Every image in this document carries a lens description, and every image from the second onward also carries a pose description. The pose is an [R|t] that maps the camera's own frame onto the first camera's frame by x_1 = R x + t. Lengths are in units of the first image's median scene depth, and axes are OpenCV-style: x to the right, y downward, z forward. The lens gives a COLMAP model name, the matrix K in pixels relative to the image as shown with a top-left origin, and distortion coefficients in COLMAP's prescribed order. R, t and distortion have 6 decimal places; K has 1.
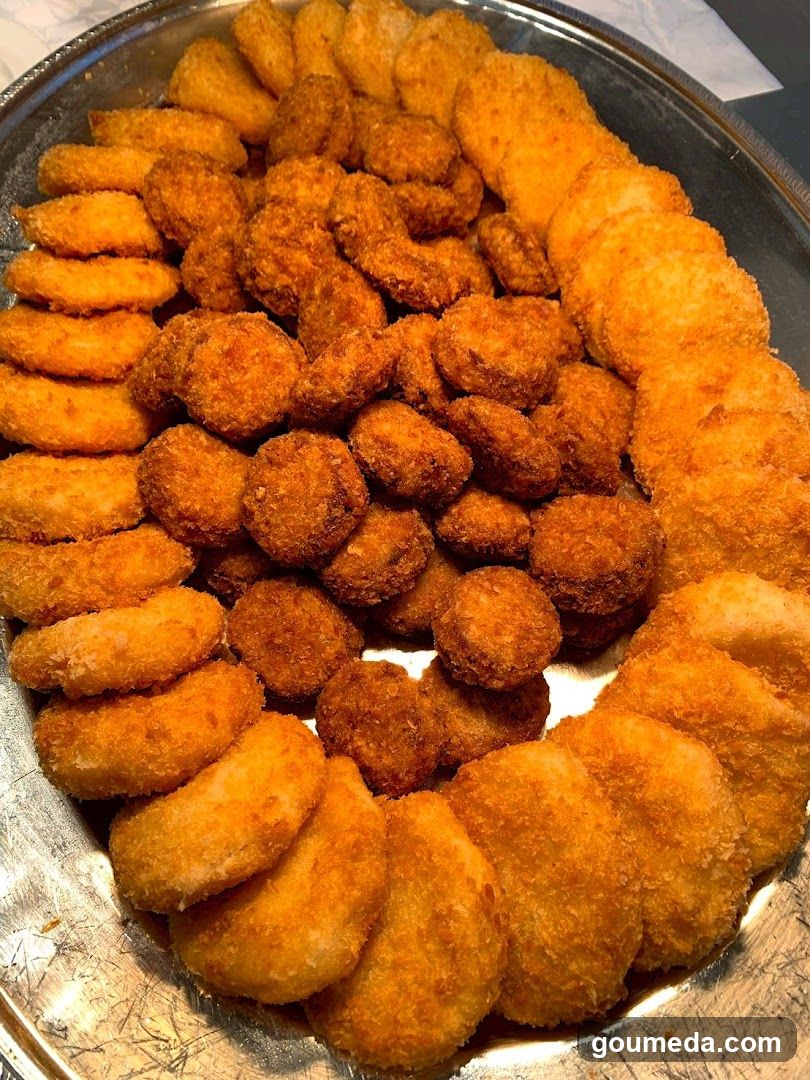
lens RADIAL K [[862.7, 0, 405.0], [0, 862.7, 540.0], [0, 0, 1]] dist [0.001952, -0.000652]
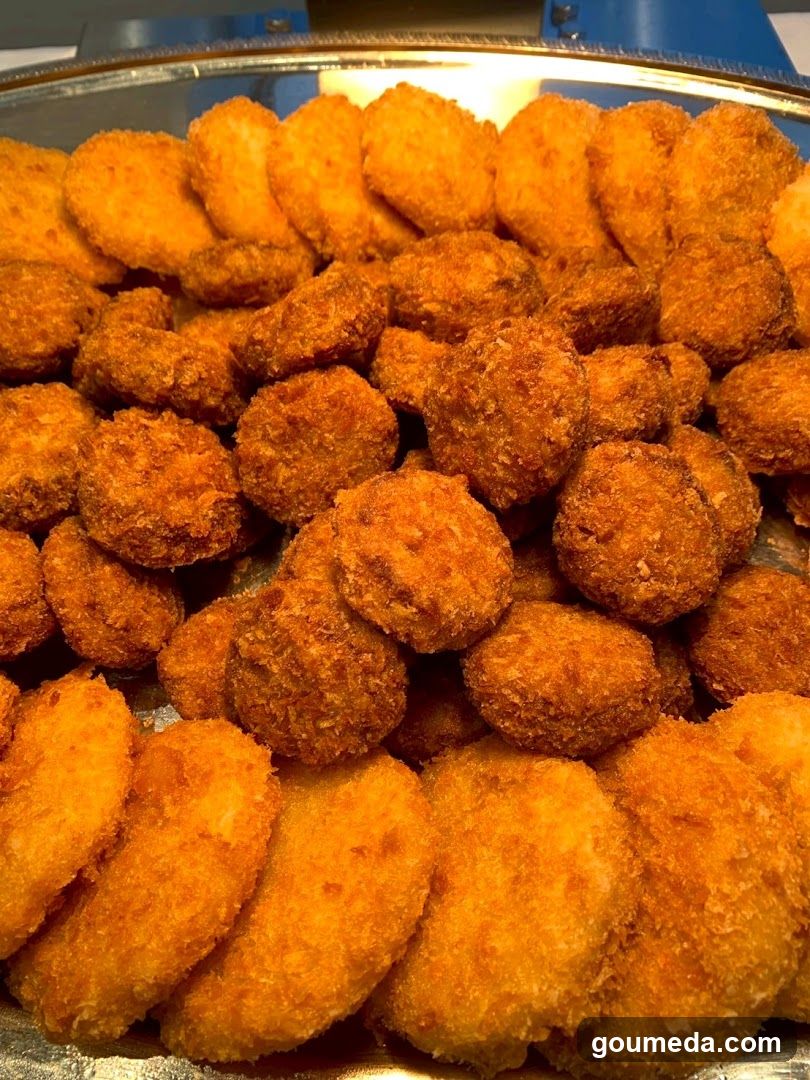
lens RADIAL K [[862.7, 0, 405.0], [0, 862.7, 540.0], [0, 0, 1]] dist [0.001952, -0.000652]
pose [[0.280252, -0.818081, 0.502197, -0.458485], [0.849954, 0.454622, 0.266264, -0.343107], [-0.446135, 0.352224, 0.822740, 0.429408]]
